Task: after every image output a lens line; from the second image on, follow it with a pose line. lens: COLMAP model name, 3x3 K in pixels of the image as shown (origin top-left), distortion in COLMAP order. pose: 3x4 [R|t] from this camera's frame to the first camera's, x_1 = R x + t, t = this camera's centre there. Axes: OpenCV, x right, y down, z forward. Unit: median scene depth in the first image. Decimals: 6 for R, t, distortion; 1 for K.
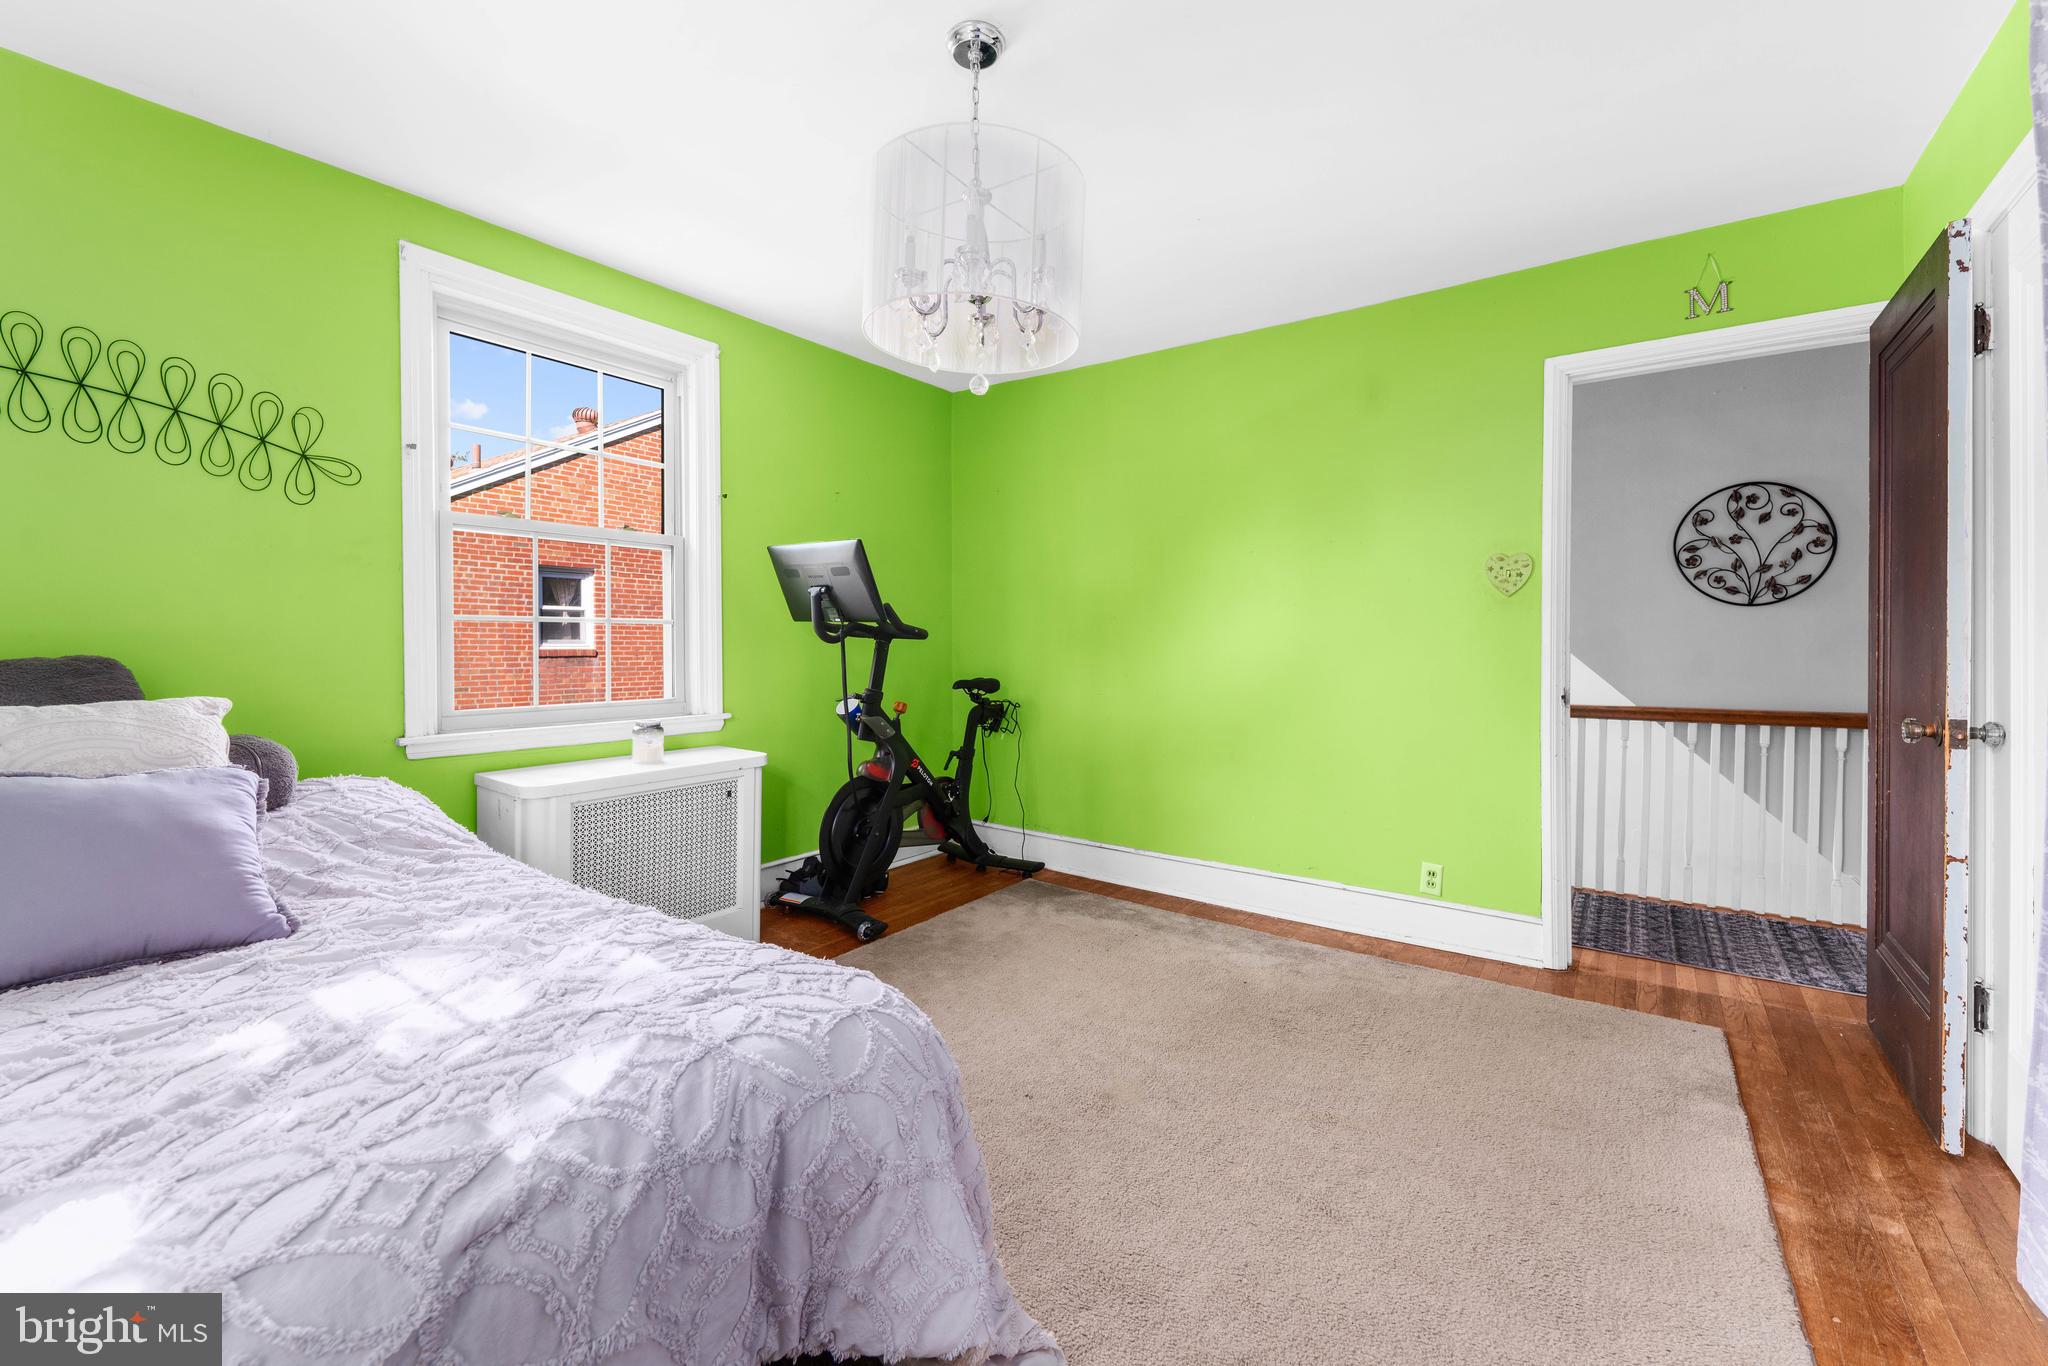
lens RADIAL K [[832.2, 0, 1022.9], [0, 832.2, 659.3], [0, 0, 1]] dist [0.004032, -0.000241]
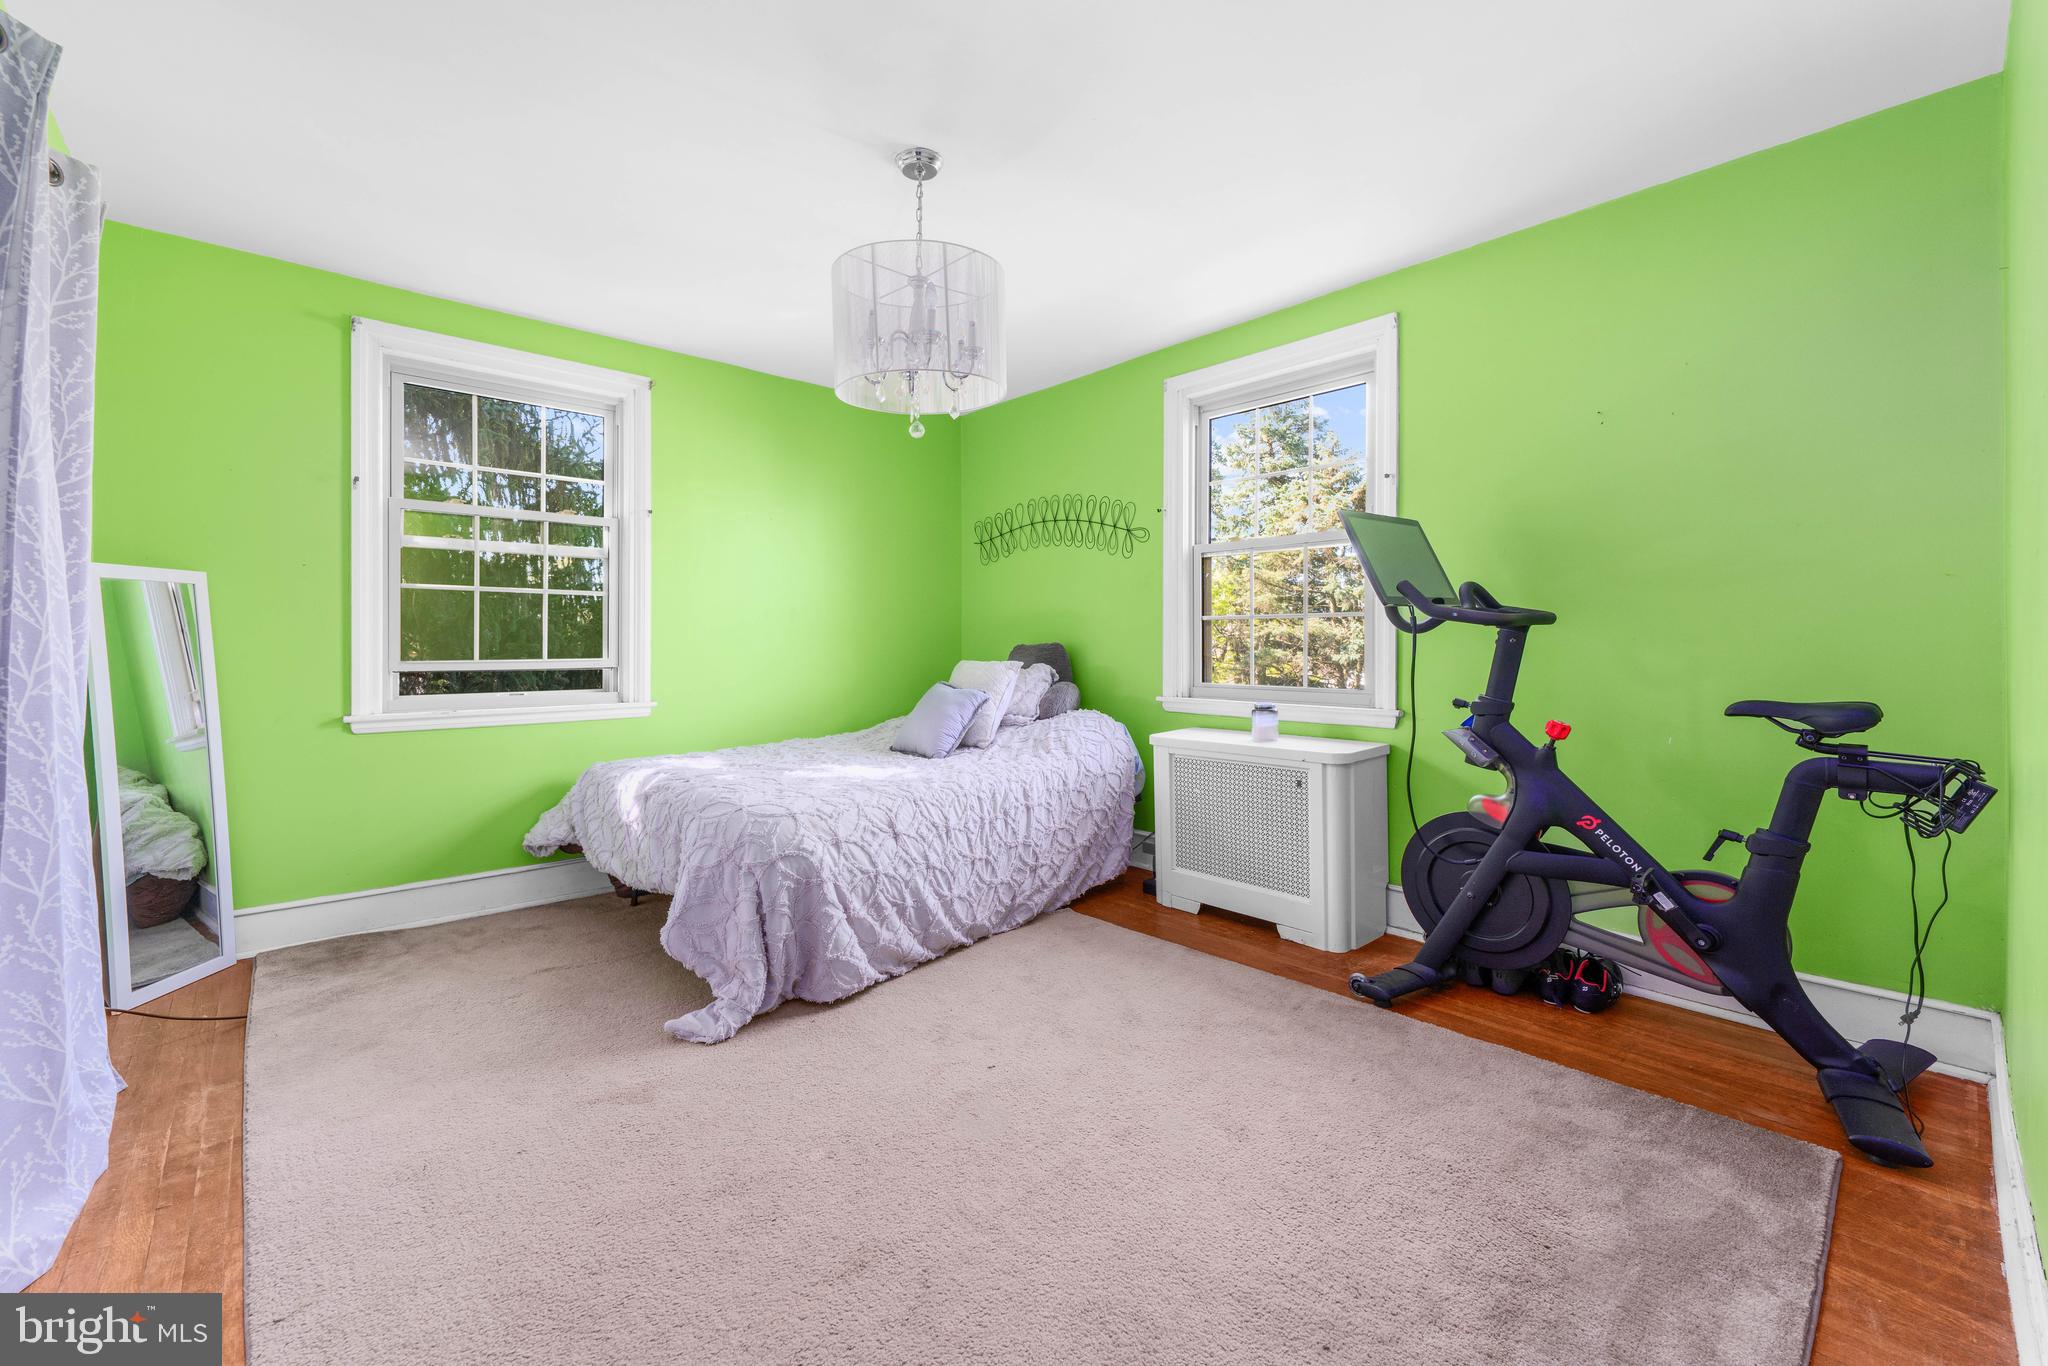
lens RADIAL K [[832.2, 0, 1022.9], [0, 832.2, 659.3], [0, 0, 1]] dist [0.004032, -0.000241]
pose [[-0.185843, 0.021675, -0.982340, 0.588936], [-0.013591, 0.999604, 0.024628, -0.008277], [0.982485, 0.017928, -0.185475, 0.723966]]
